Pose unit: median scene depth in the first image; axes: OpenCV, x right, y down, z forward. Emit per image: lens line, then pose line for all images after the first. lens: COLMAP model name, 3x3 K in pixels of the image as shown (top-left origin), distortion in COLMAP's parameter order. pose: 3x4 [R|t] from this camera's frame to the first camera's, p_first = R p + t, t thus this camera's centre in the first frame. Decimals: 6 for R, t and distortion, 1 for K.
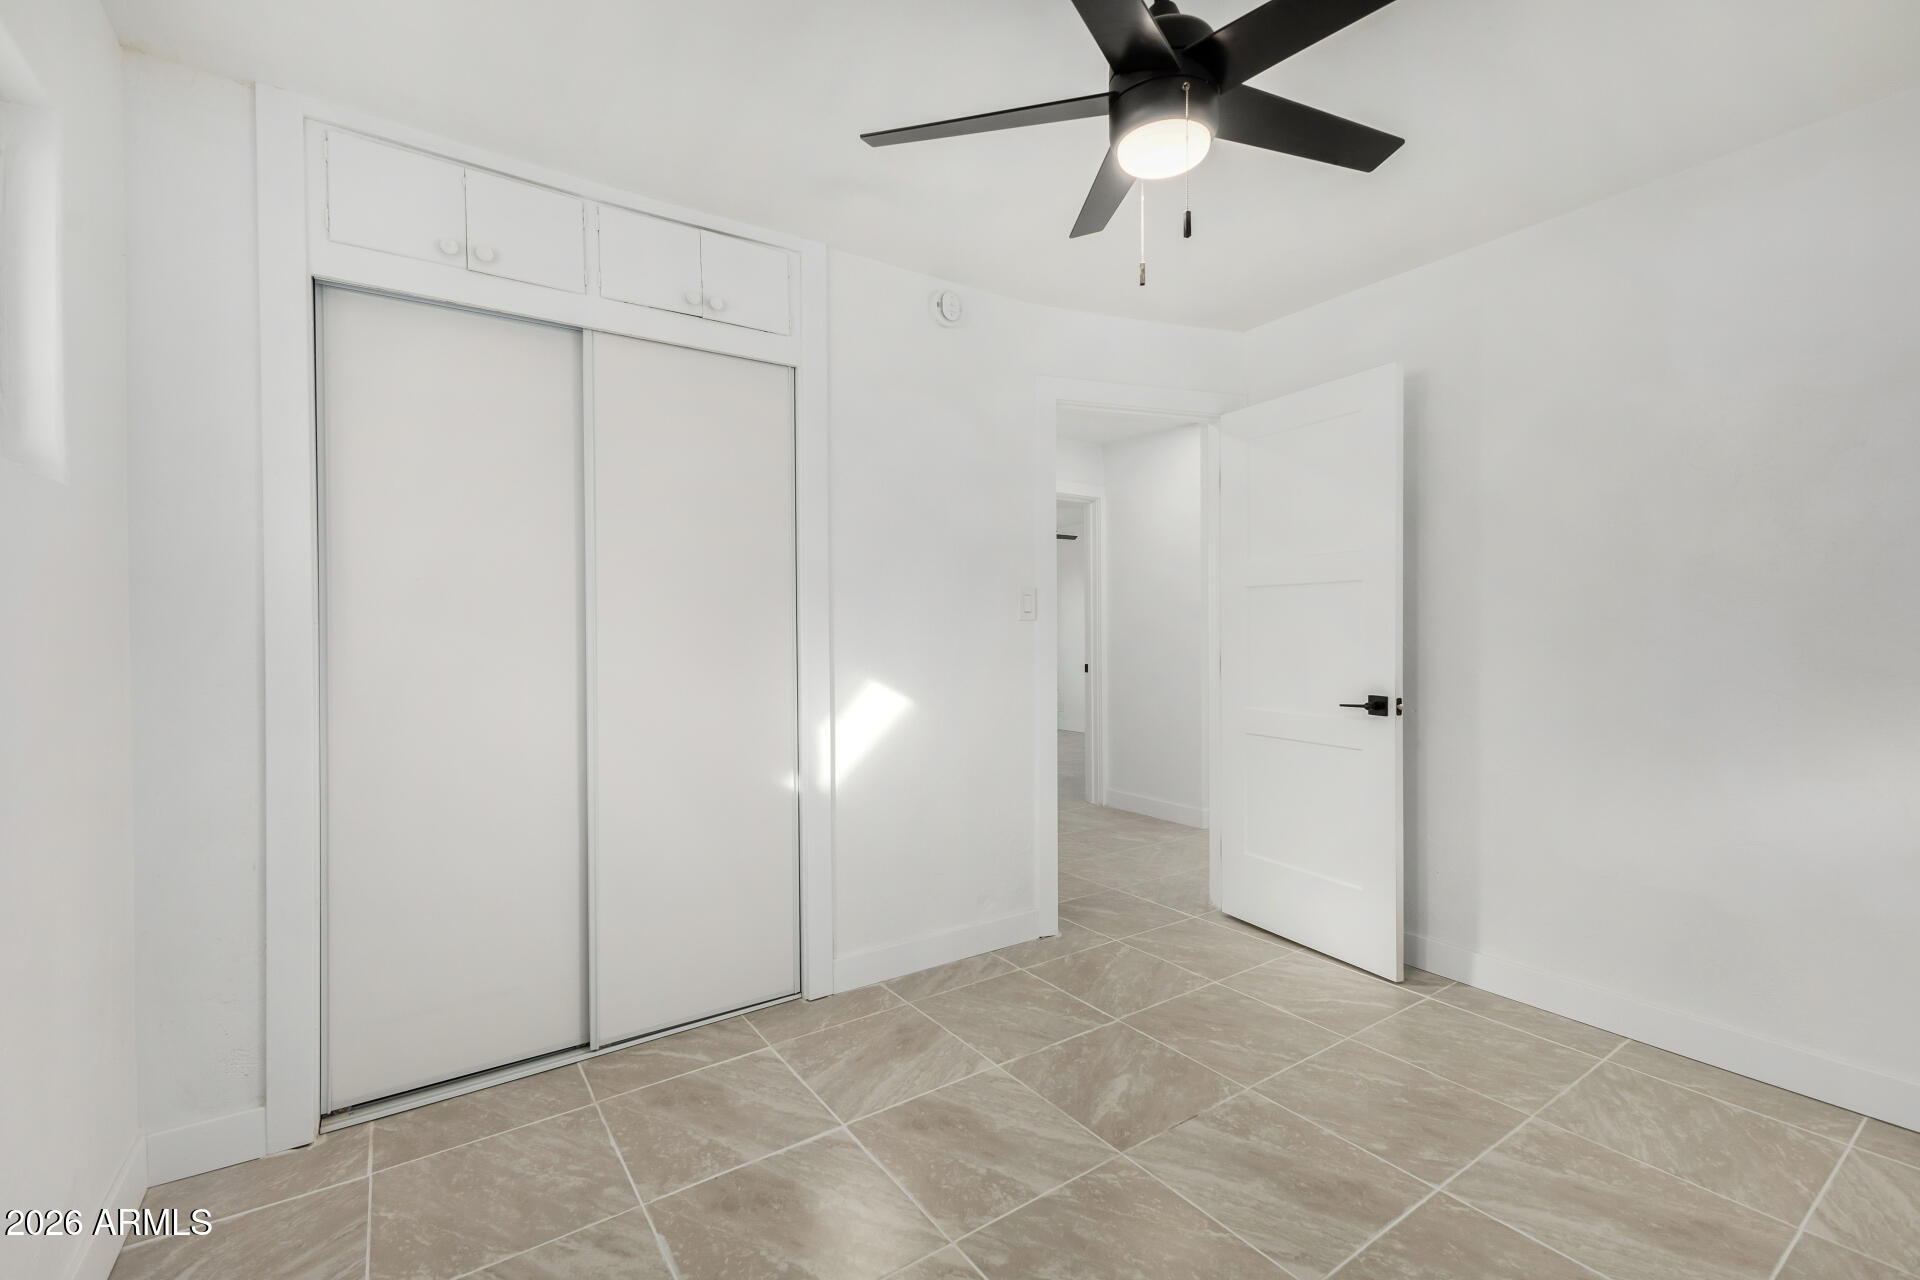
lens RADIAL K [[839.9, 0, 953.4], [0, 839.9, 646.2], [0, 0, 1]] dist [0.010650, -0.002444]
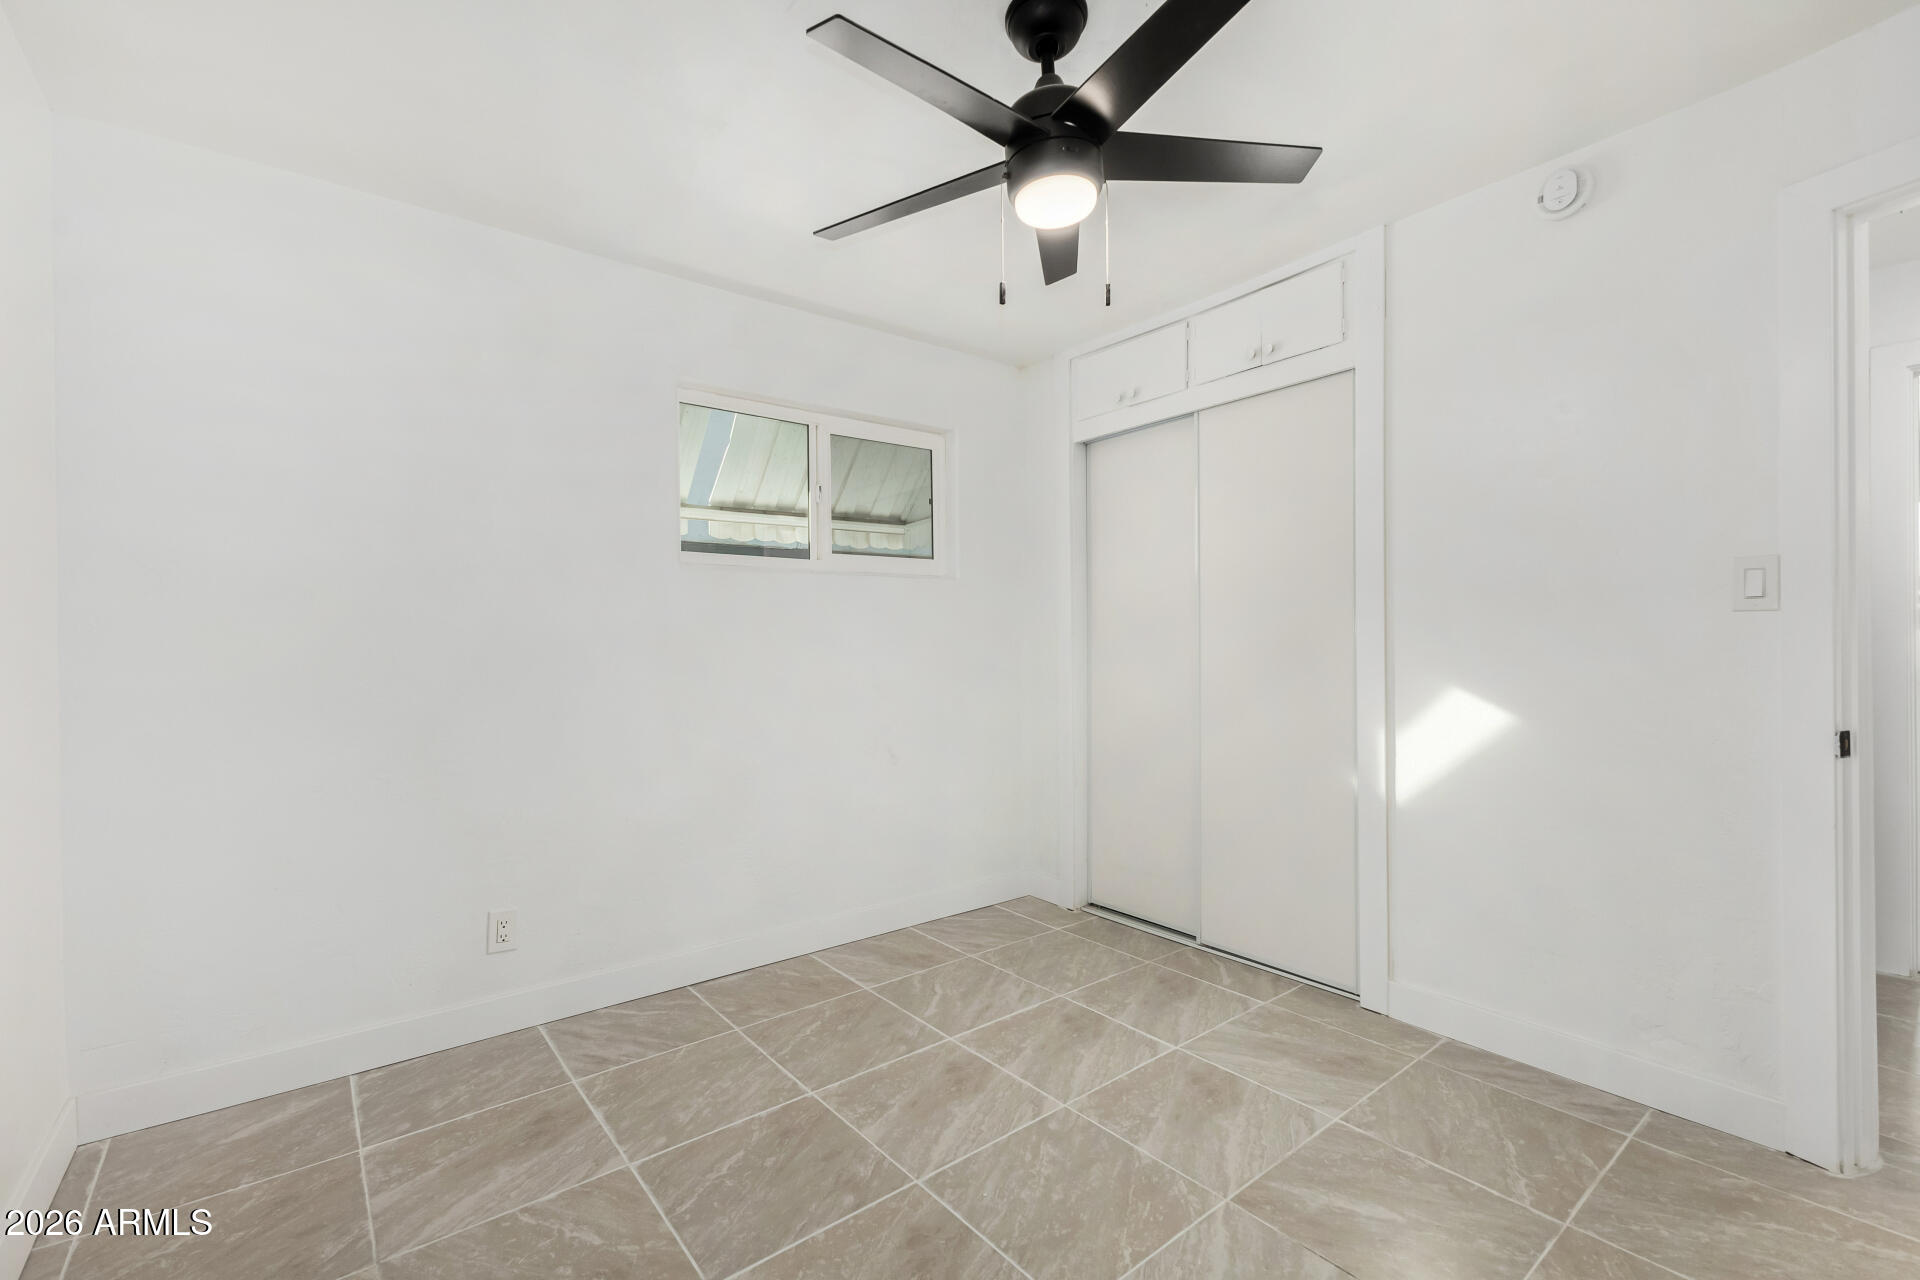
lens RADIAL K [[839.9, 0, 957.5], [0, 839.9, 637.5], [0, 0, 1]] dist [0.010650, -0.002444]
pose [[0.070161, 0.002720, -0.997532, 0.990877], [-0.019320, 0.999812, 0.001367, -0.003712], [0.997349, 0.019177, 0.070201, 0.574832]]
